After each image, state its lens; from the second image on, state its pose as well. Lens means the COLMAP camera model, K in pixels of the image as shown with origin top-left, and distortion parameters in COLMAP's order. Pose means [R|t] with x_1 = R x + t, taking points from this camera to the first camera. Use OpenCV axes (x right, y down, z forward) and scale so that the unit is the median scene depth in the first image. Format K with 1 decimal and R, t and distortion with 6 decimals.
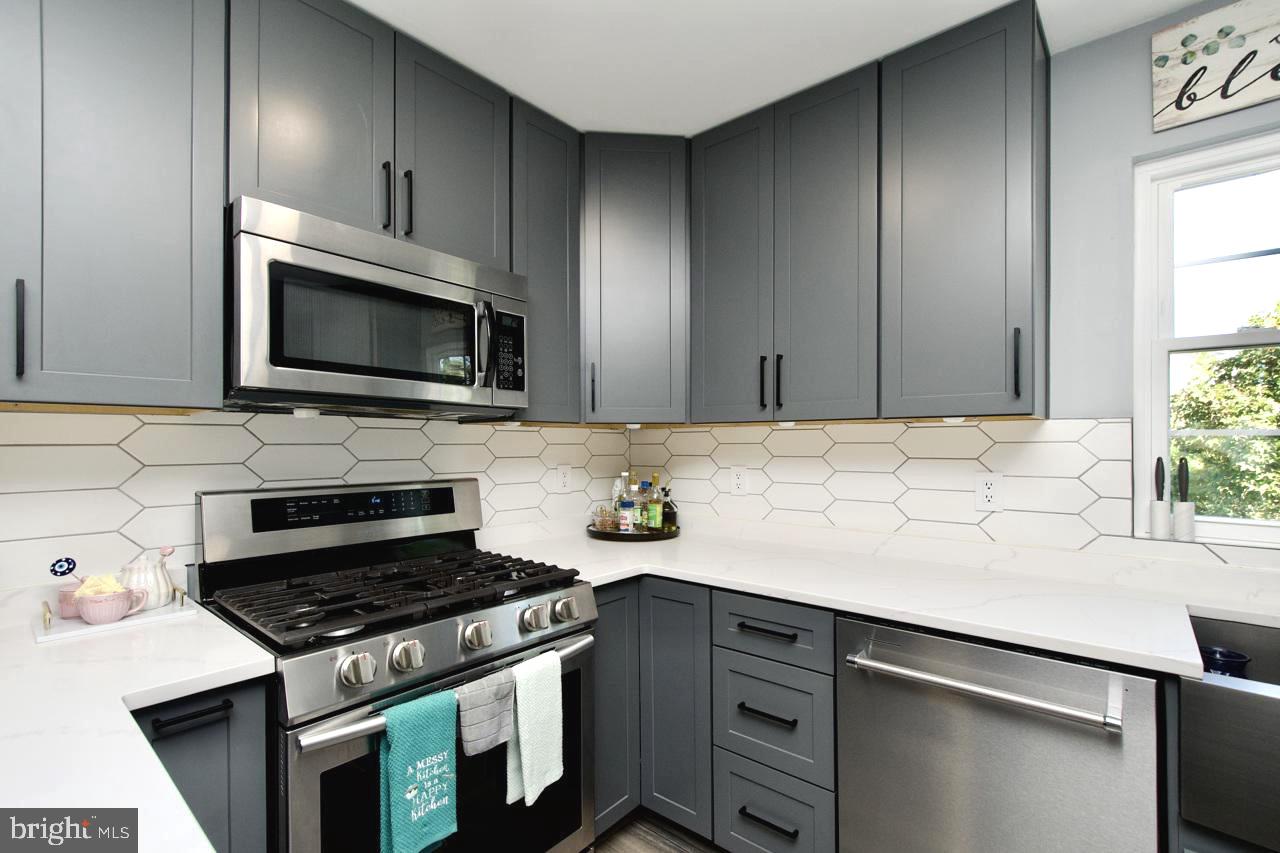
lens RADIAL K [[571.0, 0, 652.8], [0, 571.0, 445.5], [0, 0, 1]] dist [0.004720, -0.003599]
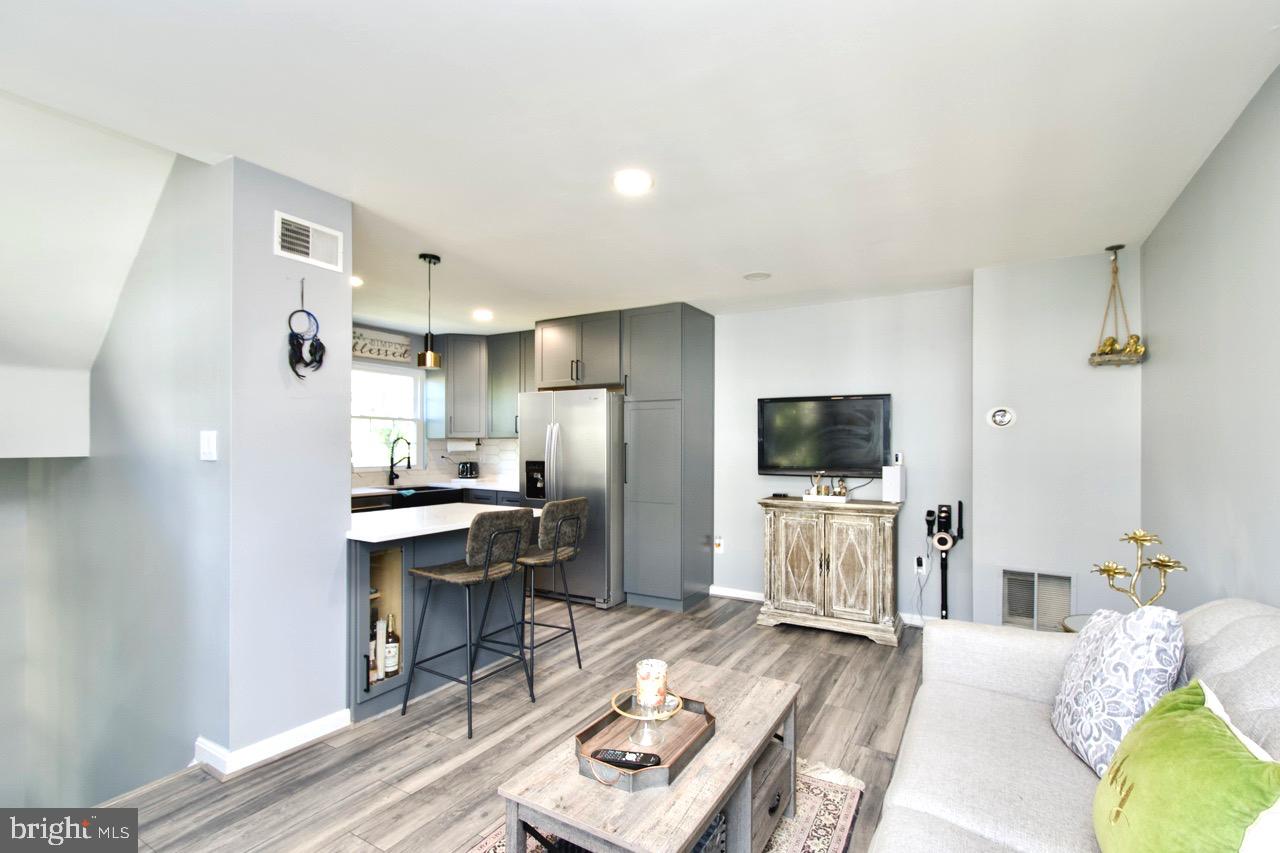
lens RADIAL K [[571.0, 0, 653.4], [0, 571.0, 451.2], [0, 0, 1]] dist [0.004720, -0.003599]
pose [[-0.176684, -0.012694, 0.984186, -2.589921], [-0.001369, 0.999919, 0.012651, -0.013600], [-0.984267, 0.000888, -0.176687, -0.183994]]
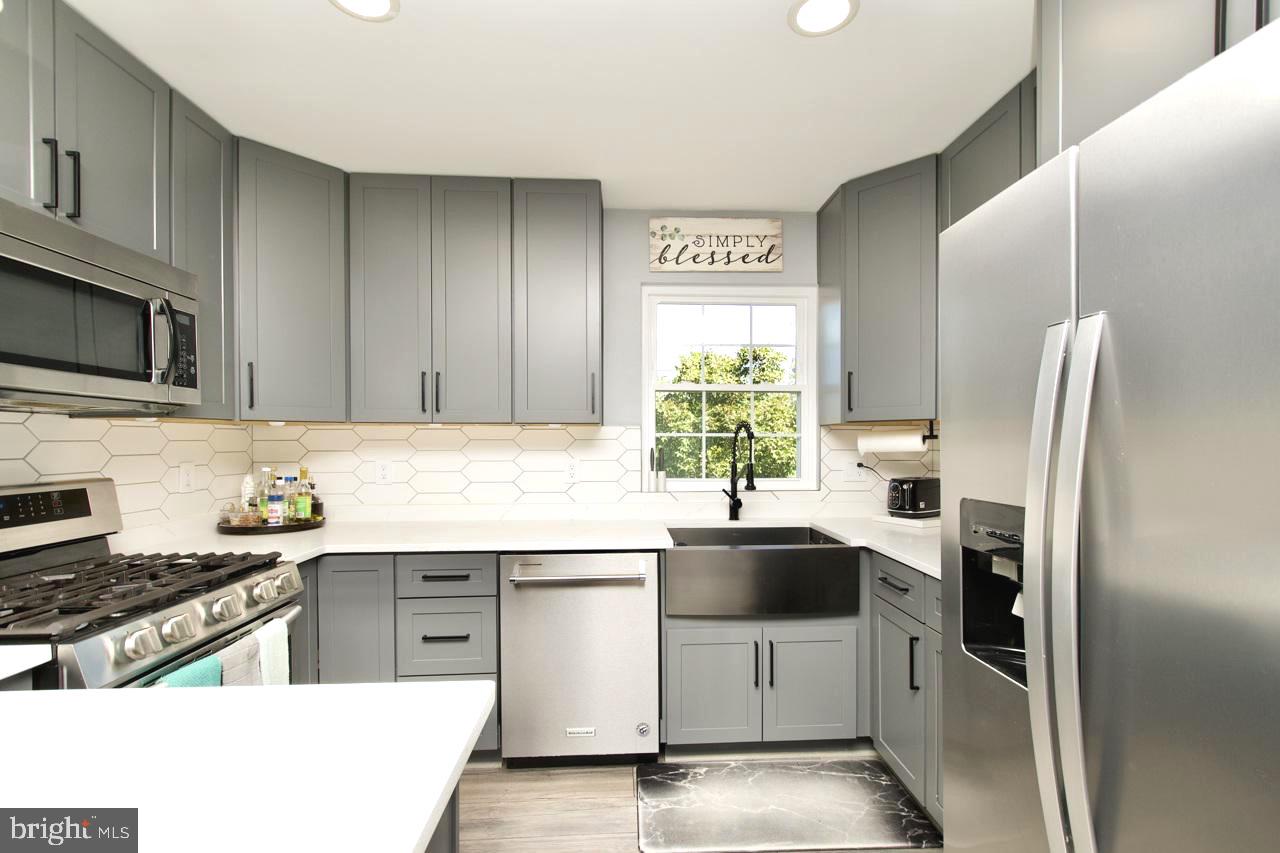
lens RADIAL K [[571.0, 0, 647.0], [0, 571.0, 445.0], [0, 0, 1]] dist [0.004720, -0.003599]
pose [[0.729219, -0.005961, 0.684255, -0.361755], [0.002436, 0.999978, 0.006115, 0.000895], [-0.684277, -0.002793, 0.729217, -0.311320]]
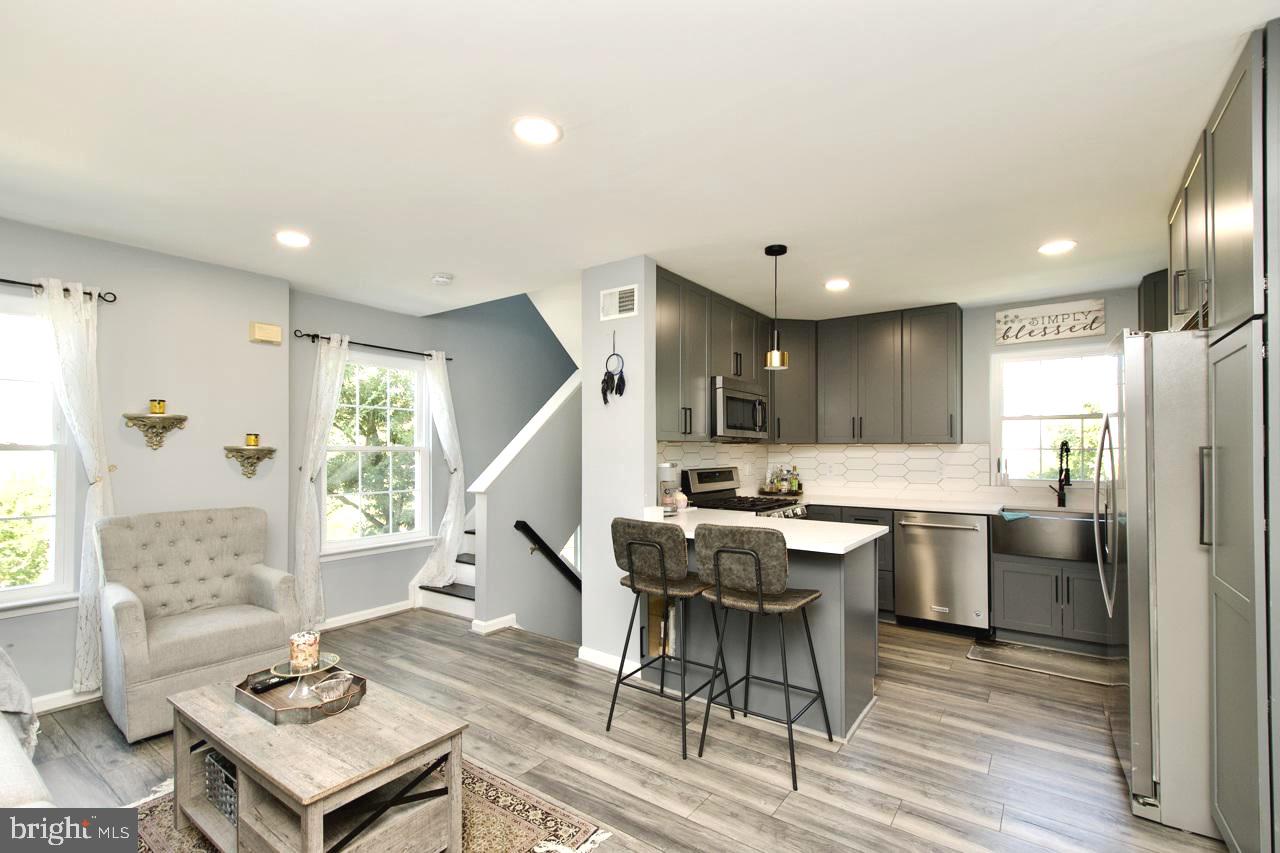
lens RADIAL K [[571.0, 0, 651.9], [0, 571.0, 446.4], [0, 0, 1]] dist [0.004720, -0.003599]
pose [[0.996501, 0.001185, 0.083573, -1.011929], [-0.000482, 0.999964, -0.008432, -0.009397], [-0.083580, 0.008362, 0.996466, -1.592811]]
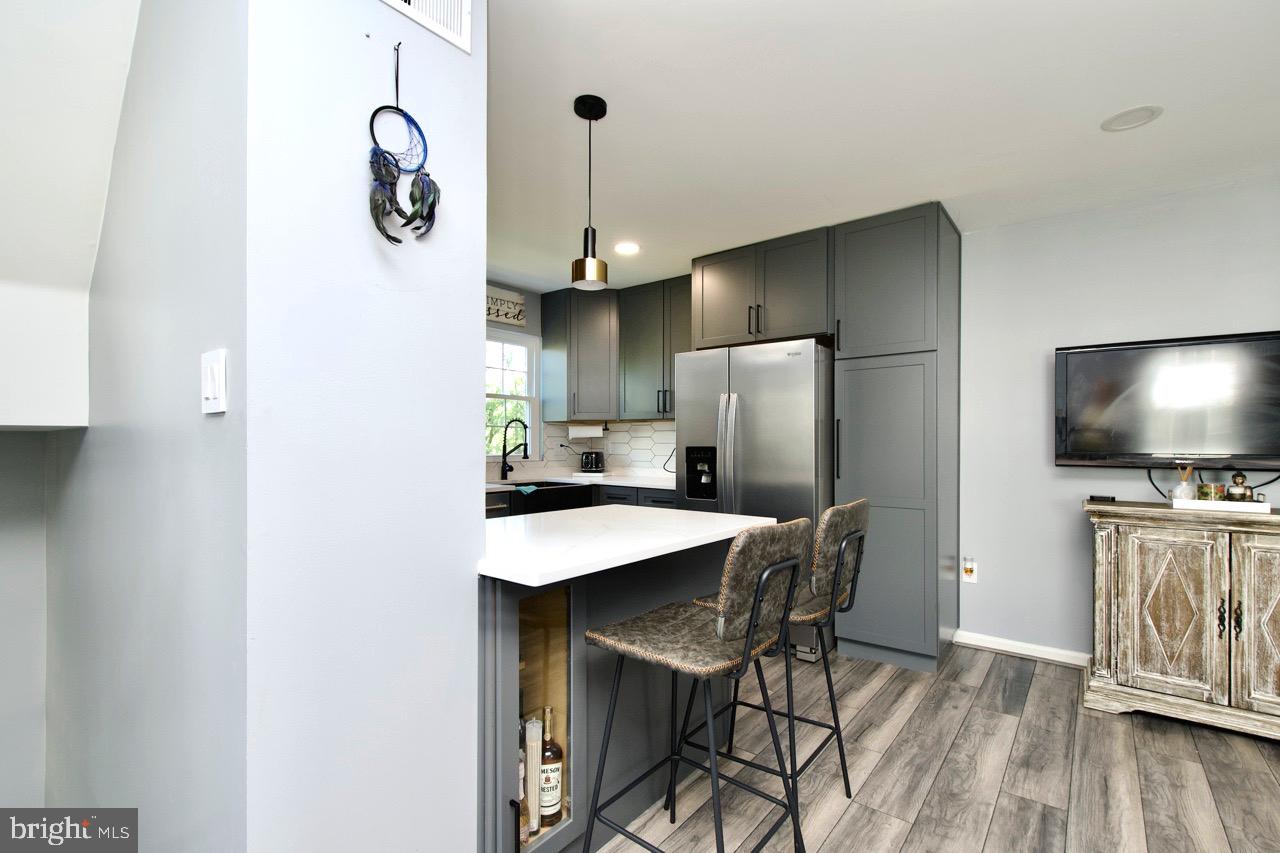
lens RADIAL K [[571.0, 0, 650.8], [0, 571.0, 455.6], [0, 0, 1]] dist [0.004720, -0.003599]
pose [[-0.038921, -0.020903, 0.999024, -1.713938], [-0.000801, 0.999782, 0.020888, 0.062341], [-0.999242, 0.000013, -0.038929, 0.154491]]
